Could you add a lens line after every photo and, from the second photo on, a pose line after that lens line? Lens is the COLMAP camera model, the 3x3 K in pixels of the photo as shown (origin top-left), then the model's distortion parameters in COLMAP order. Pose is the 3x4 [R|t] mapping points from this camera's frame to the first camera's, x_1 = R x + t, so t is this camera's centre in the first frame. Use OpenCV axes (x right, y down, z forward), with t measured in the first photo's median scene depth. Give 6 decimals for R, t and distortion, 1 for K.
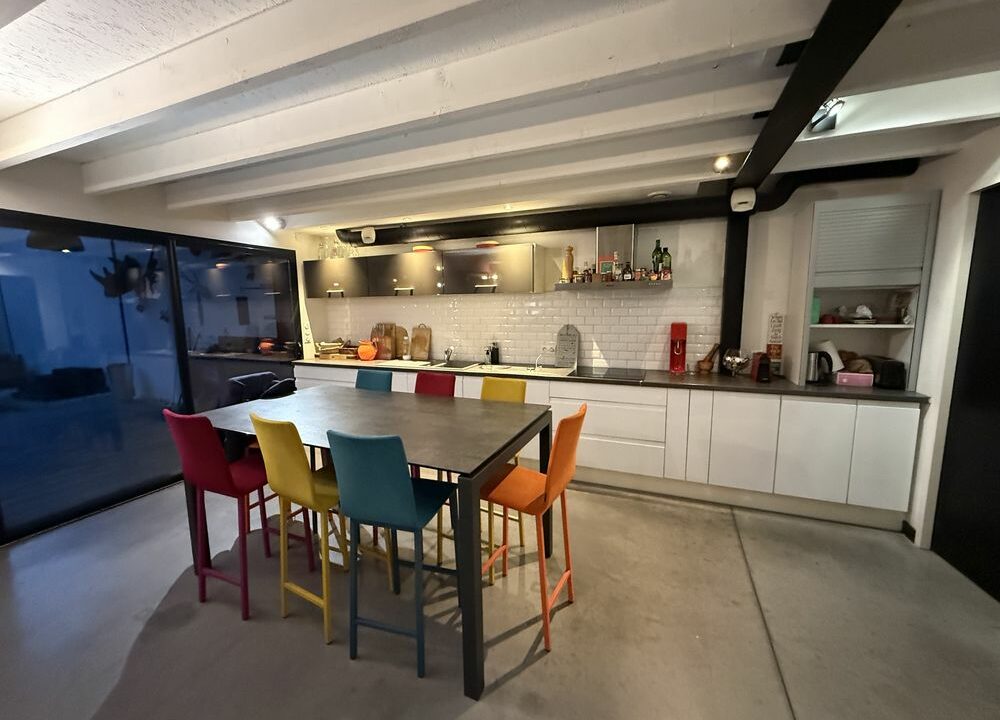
lens RADIAL K [[399.3, 0, 492.1], [0, 399.3, 363.2], [0, 0, 1]] dist [0.001243, 0.000182]
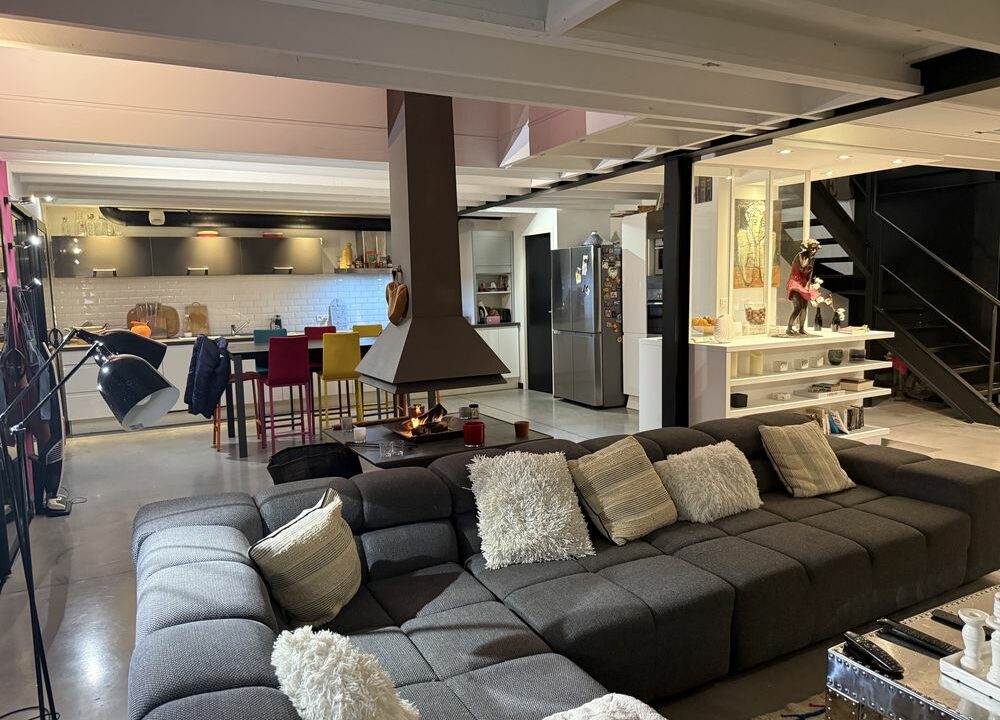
lens RADIAL K [[701.3, 0, 504.7], [0, 701.3, 363.3], [0, 0, 1]] dist [0.008878, -0.030096]
pose [[0.622709, -0.088222, 0.777464, -1.209618], [0.124262, 0.992164, 0.013058, 0.147238], [-0.772524, 0.088478, 0.628791, -0.824747]]
